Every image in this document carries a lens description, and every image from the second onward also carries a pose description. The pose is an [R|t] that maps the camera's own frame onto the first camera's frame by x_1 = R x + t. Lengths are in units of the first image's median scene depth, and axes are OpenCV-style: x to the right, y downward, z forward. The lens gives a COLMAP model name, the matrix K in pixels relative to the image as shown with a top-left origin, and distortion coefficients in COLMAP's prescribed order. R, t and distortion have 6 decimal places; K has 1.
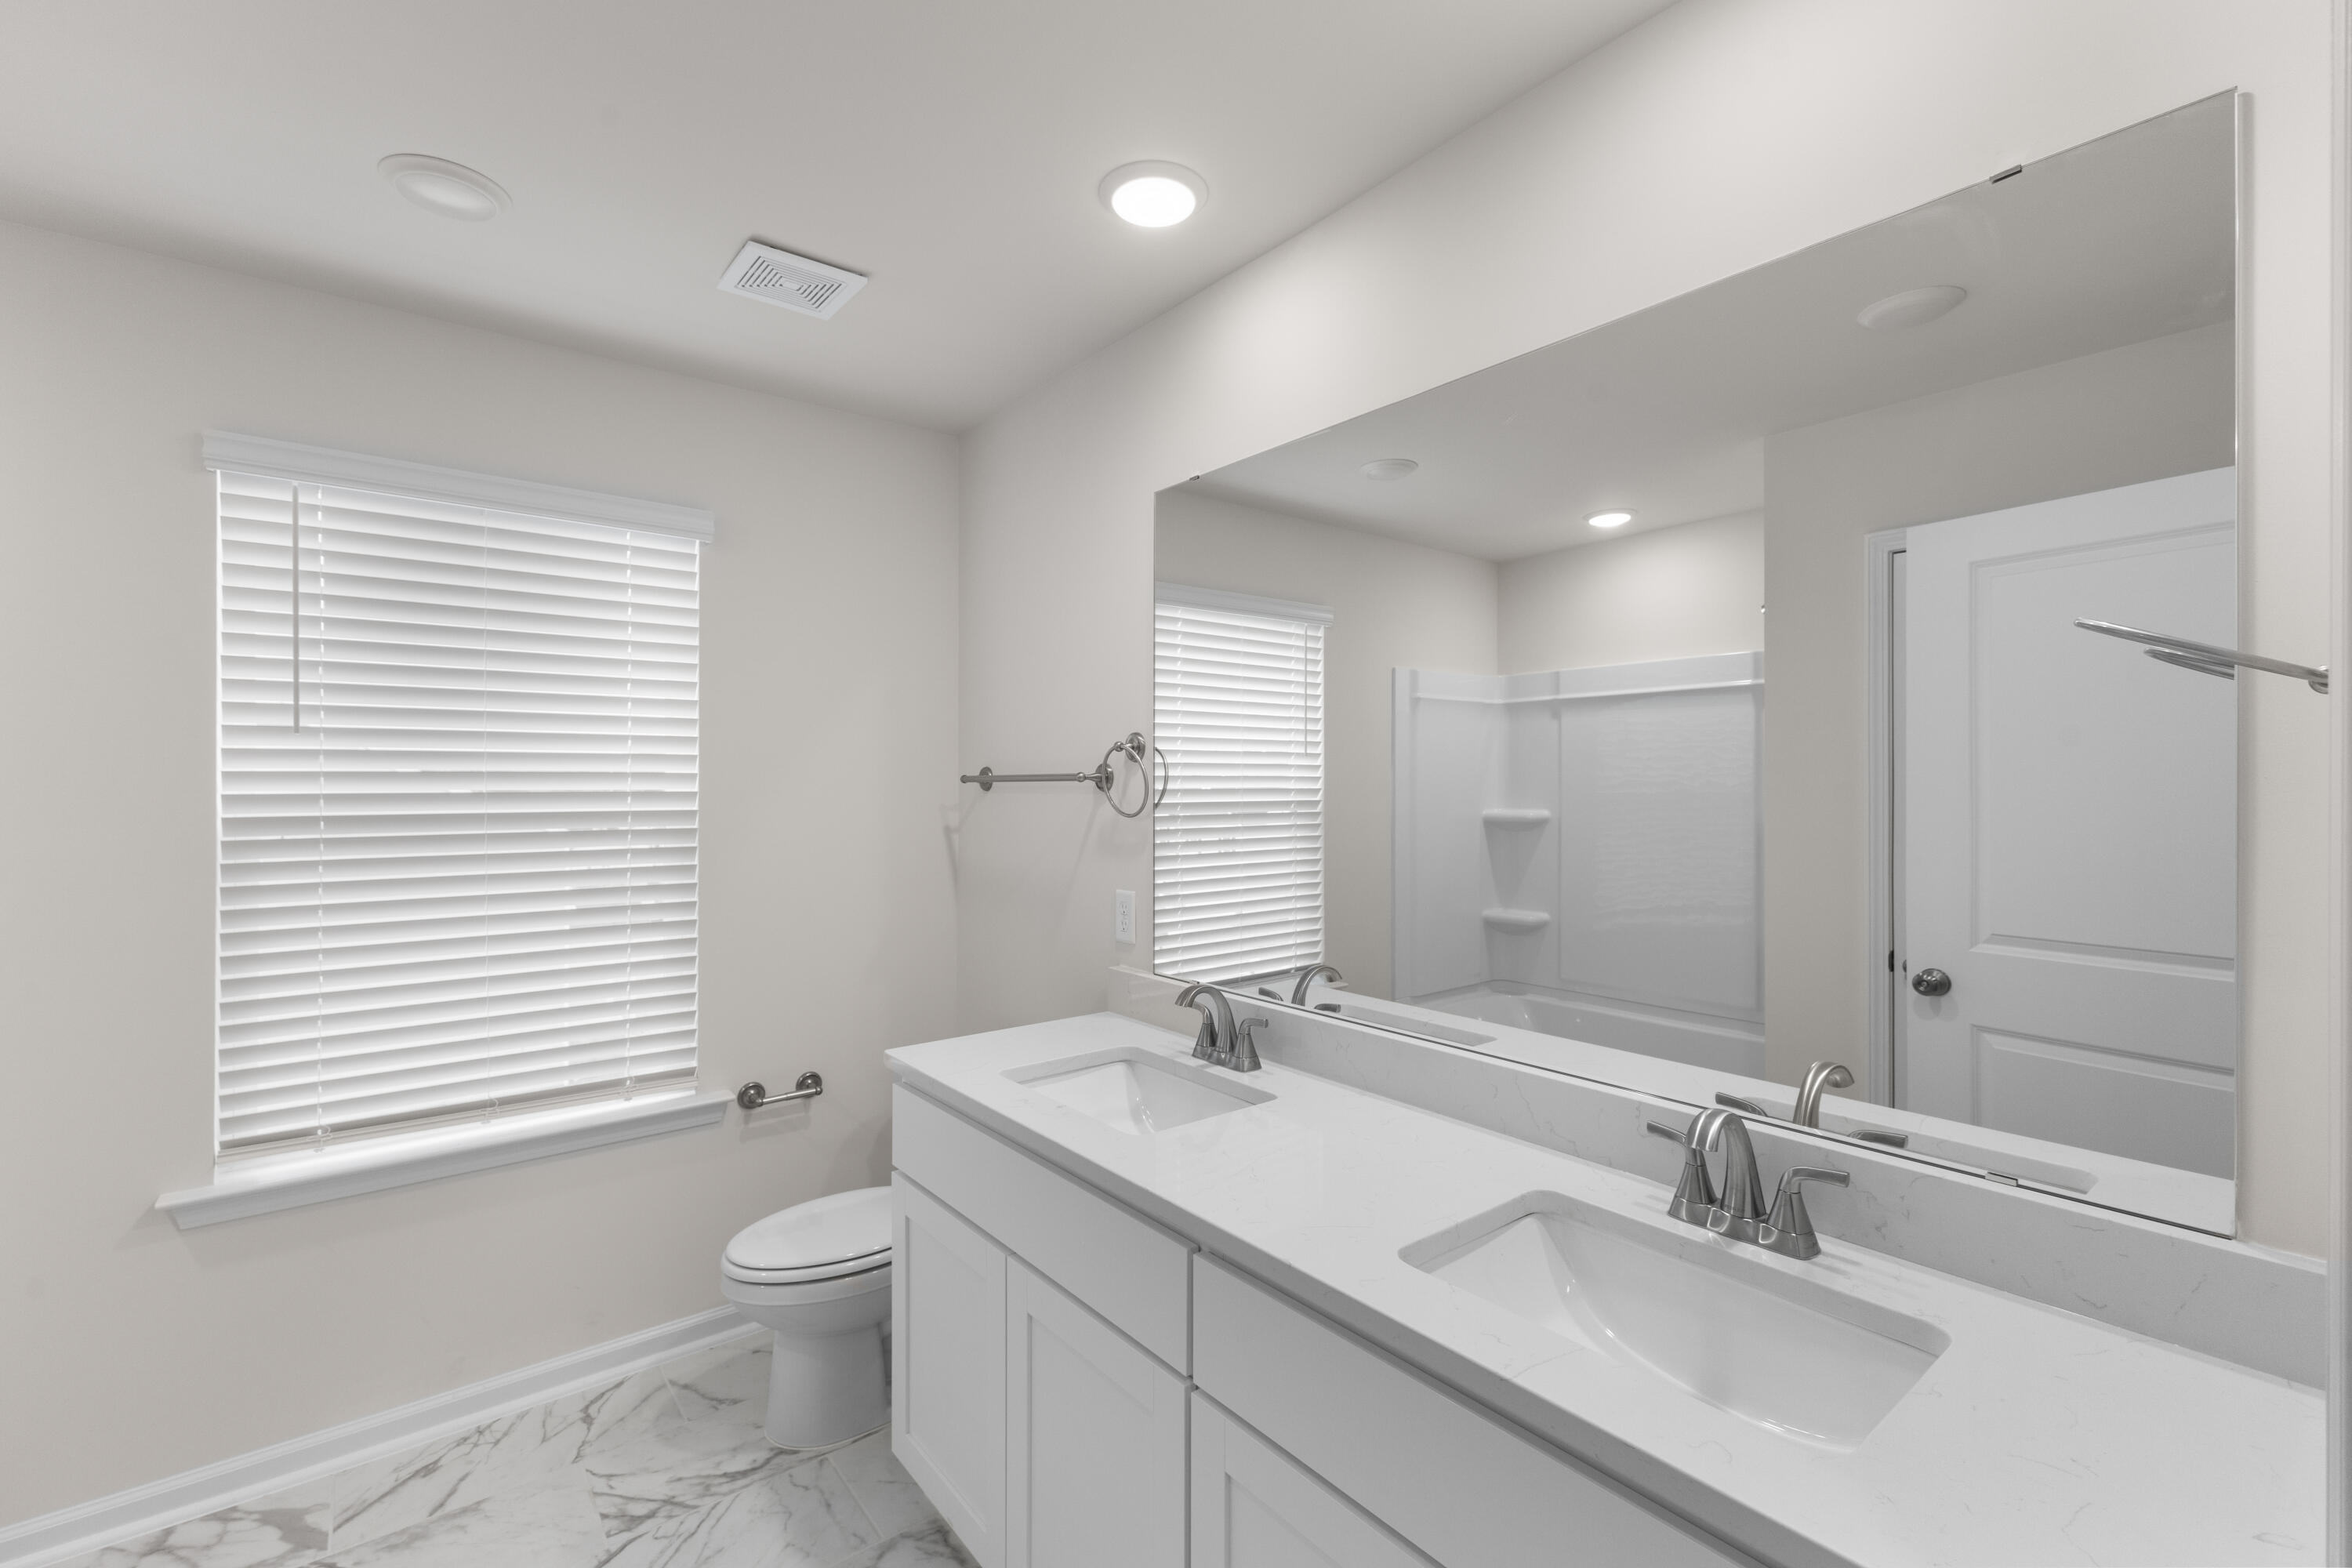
lens RADIAL K [[1013.4, 0, 1175.5], [0, 1013.4, 781.6], [0, 0, 1]] dist [0.014730, -0.007356]
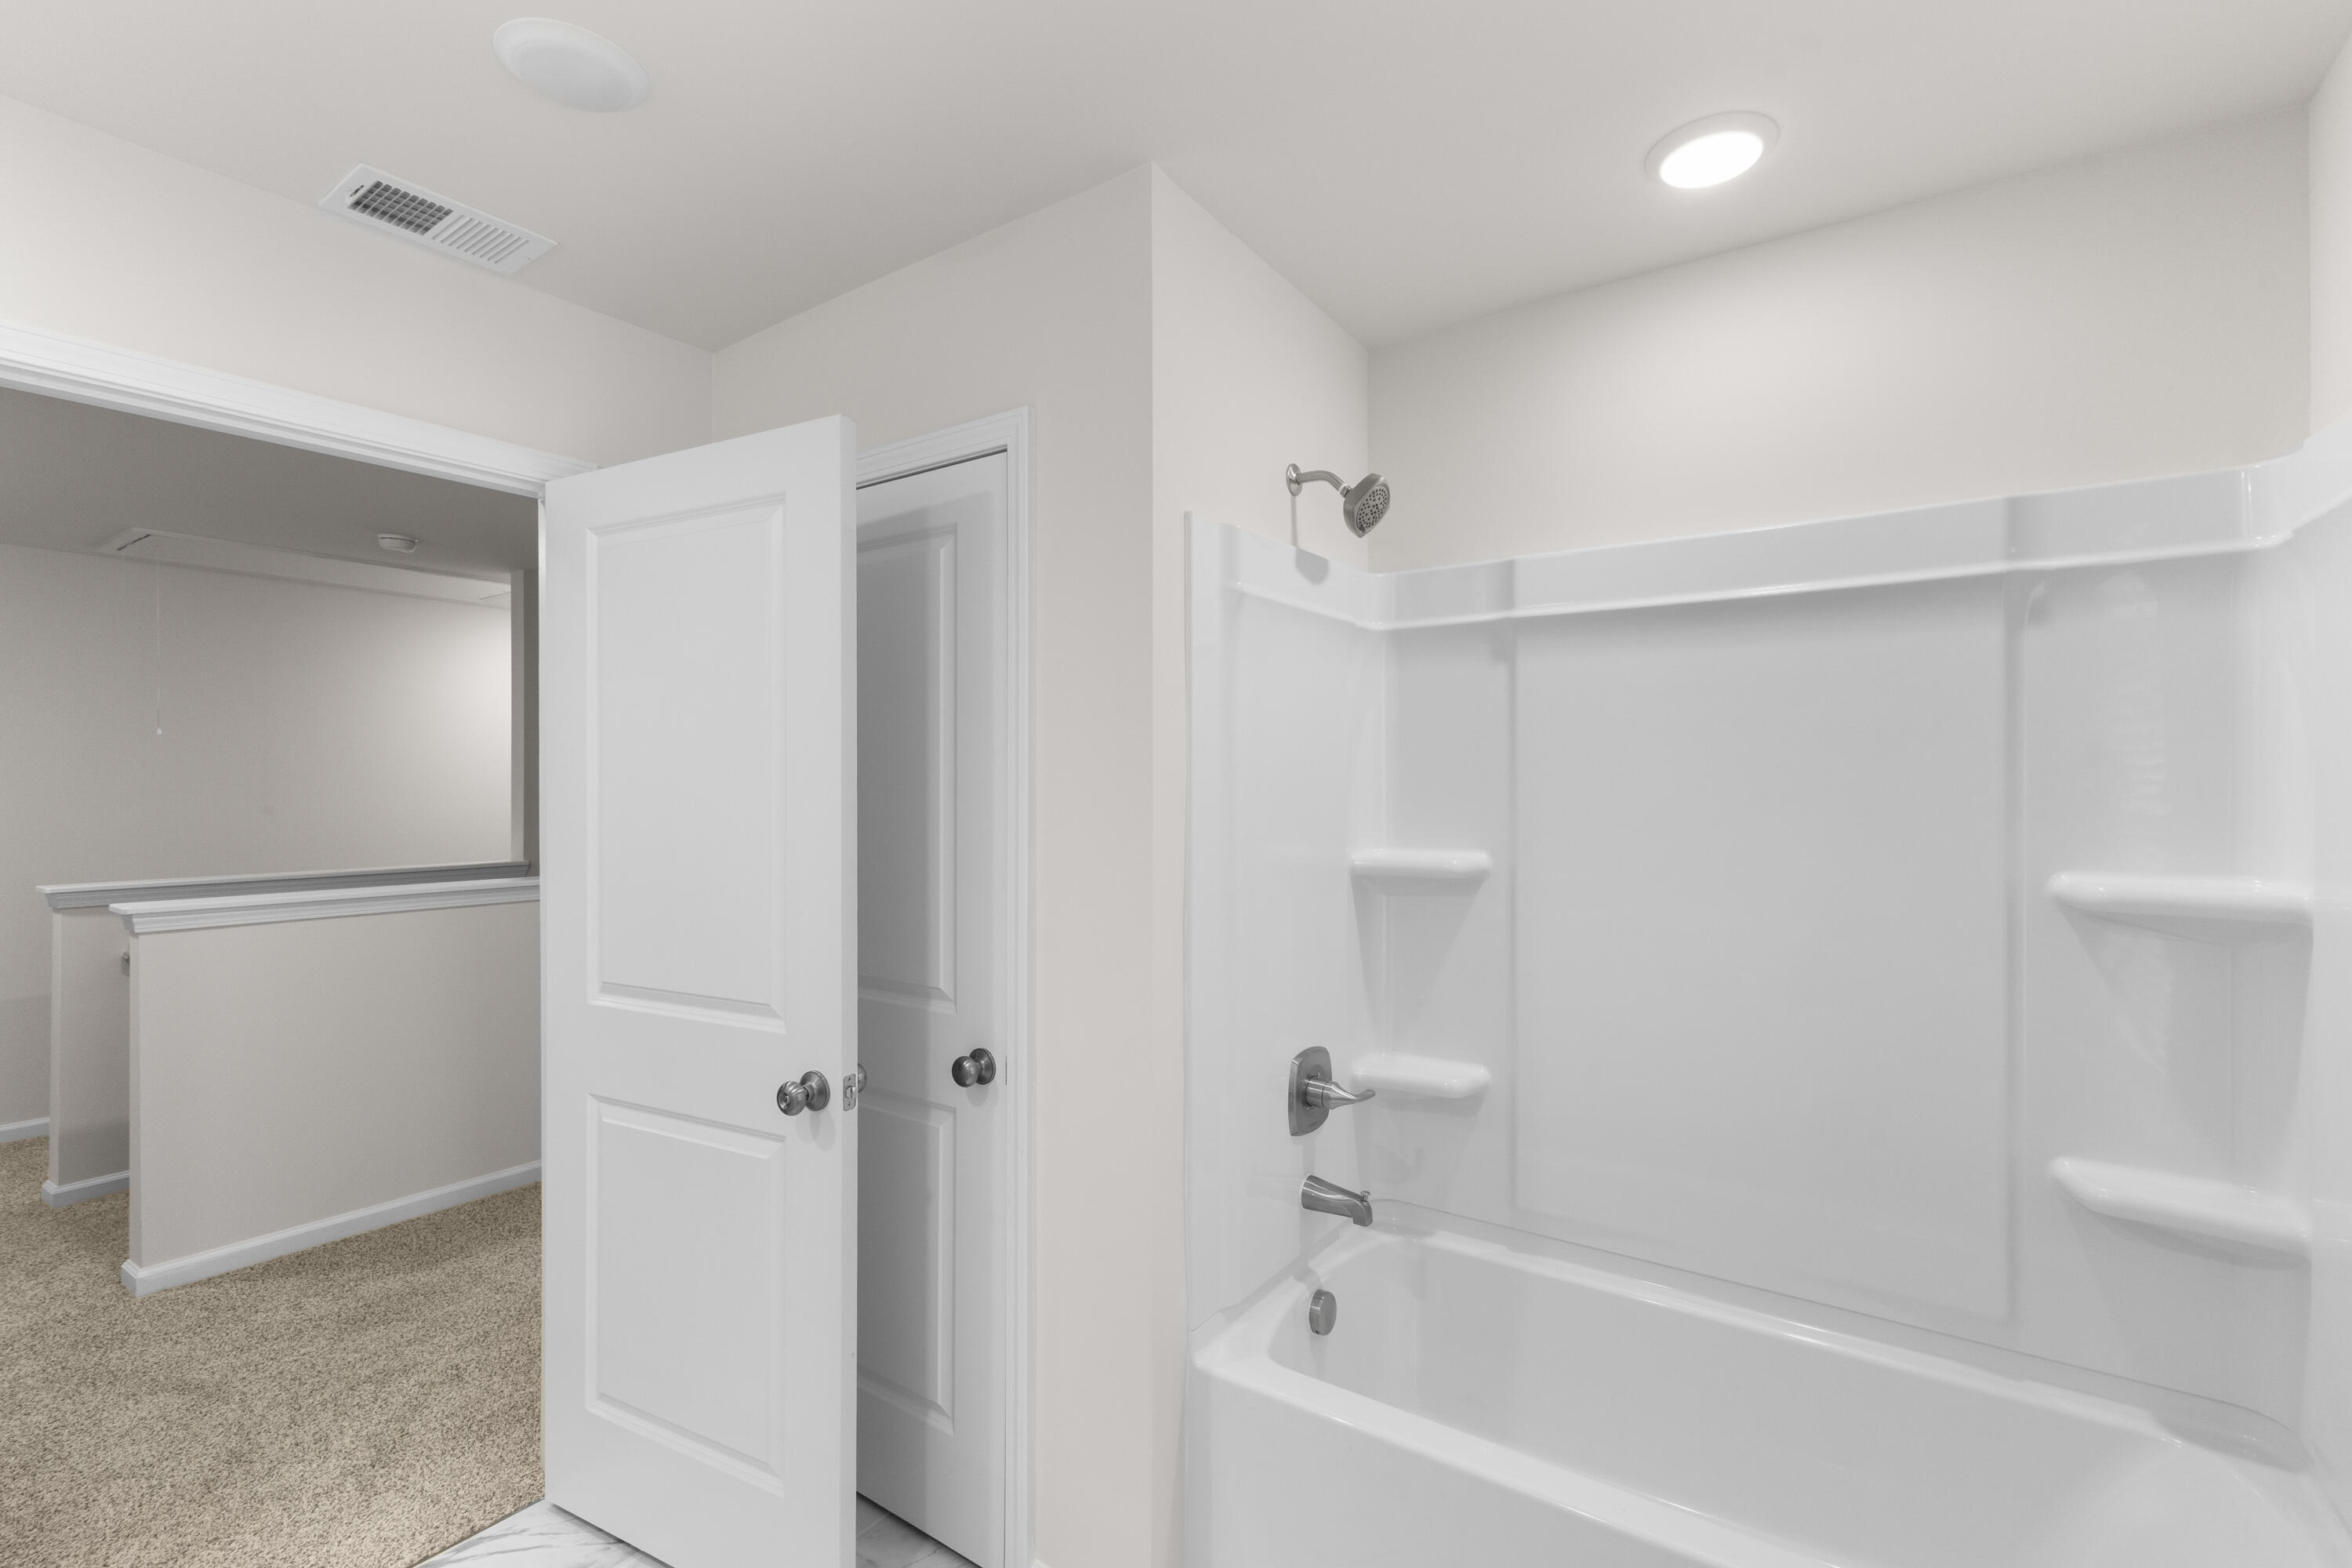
lens RADIAL K [[1013.4, 0, 1175.5], [0, 1013.4, 781.6], [0, 0, 1]] dist [0.014730, -0.007356]
pose [[0.956992, 0.000933, 0.290113, 0.090003], [-0.001271, 0.999999, 0.000978, -0.005502], [-0.290112, -0.001305, 0.956992, 0.587669]]
